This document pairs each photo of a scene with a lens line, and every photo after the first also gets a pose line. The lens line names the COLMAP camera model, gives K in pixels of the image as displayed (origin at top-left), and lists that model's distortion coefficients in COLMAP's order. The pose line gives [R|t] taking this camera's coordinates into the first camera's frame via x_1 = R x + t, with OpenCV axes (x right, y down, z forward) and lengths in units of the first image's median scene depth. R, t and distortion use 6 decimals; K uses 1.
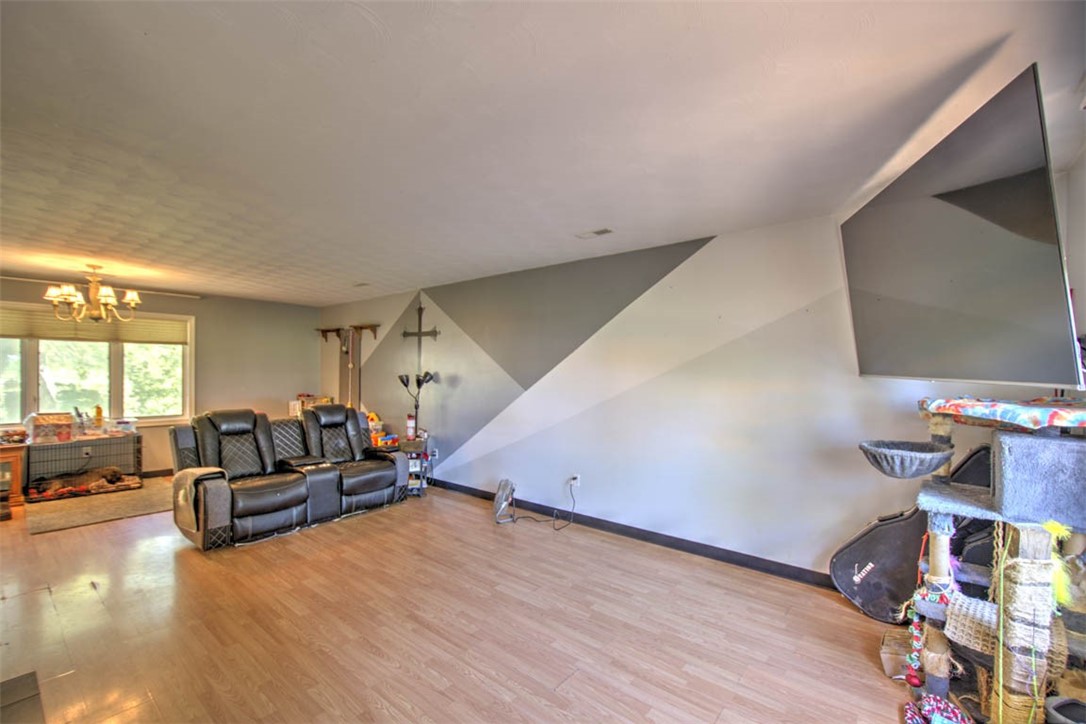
lens RADIAL K [[465.8, 0, 541.9], [0, 465.8, 375.6], [0, 0, 1]] dist [0.000479, -0.000683]
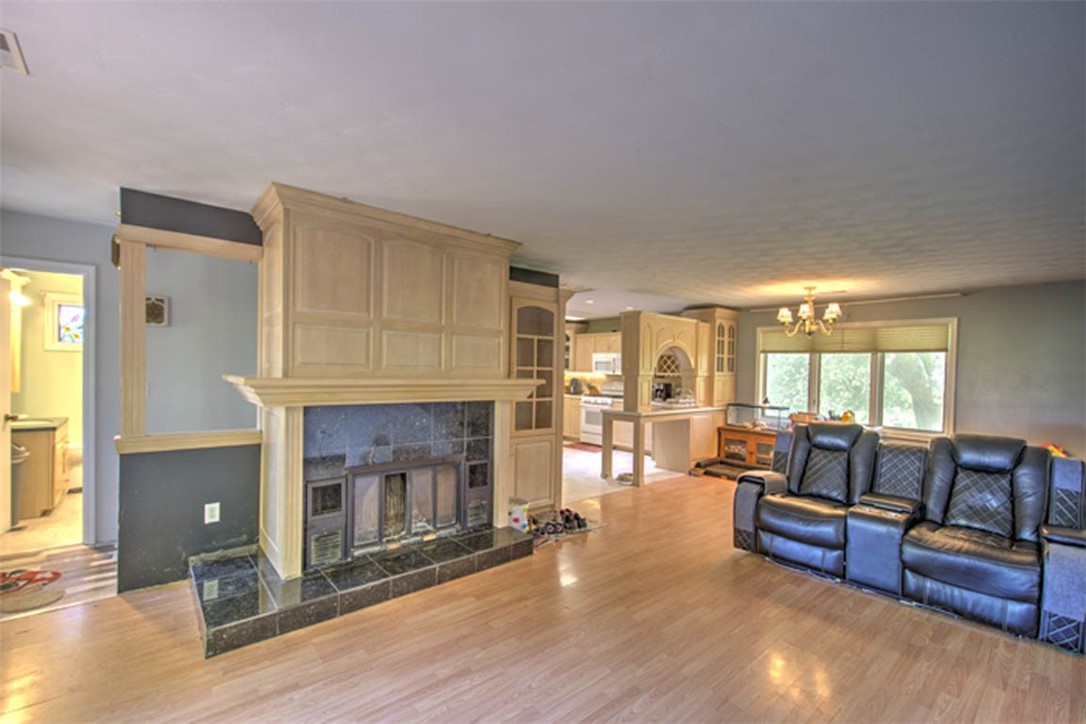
lens RADIAL K [[465.8, 0, 541.9], [0, 465.8, 375.6], [0, 0, 1]] dist [0.000479, -0.000683]
pose [[-0.172051, 0.002403, -0.985085, 0.279595], [-0.034642, 0.999364, 0.008488, -0.004350], [0.984479, 0.035585, -0.171858, 0.531016]]
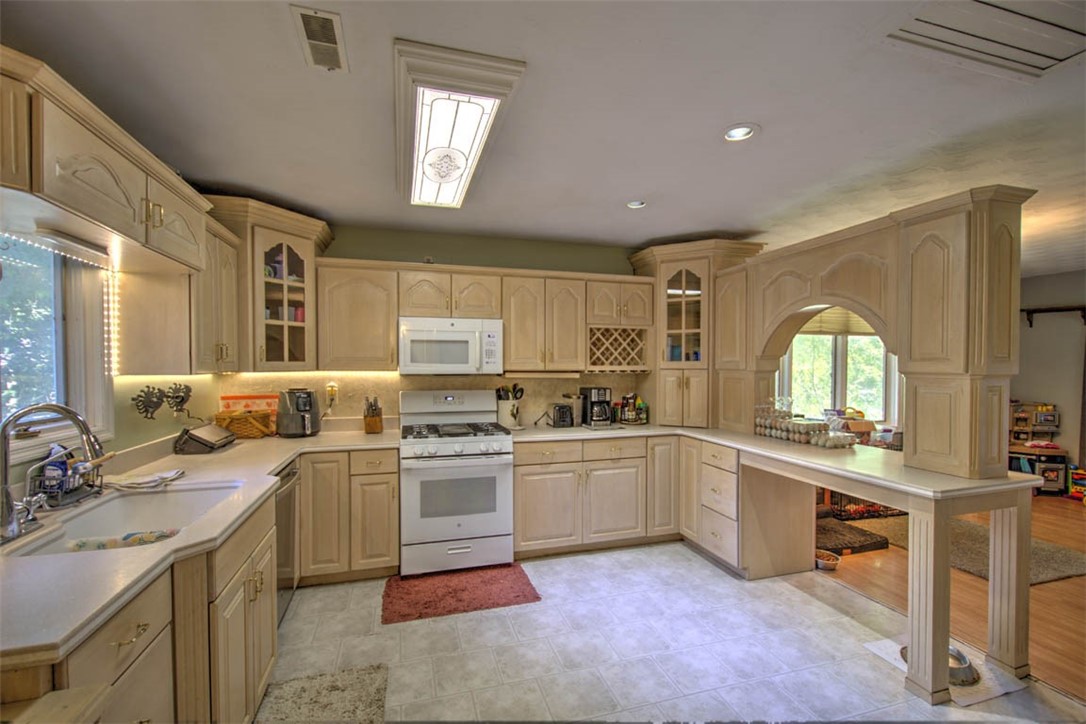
lens RADIAL K [[465.8, 0, 541.9], [0, 465.8, 375.6], [0, 0, 1]] dist [0.000479, -0.000683]
pose [[0.829295, 0.003895, -0.558797, -1.062255], [0.001226, 0.999961, 0.008790, -0.005481], [0.558809, -0.007975, 0.829258, -0.035484]]
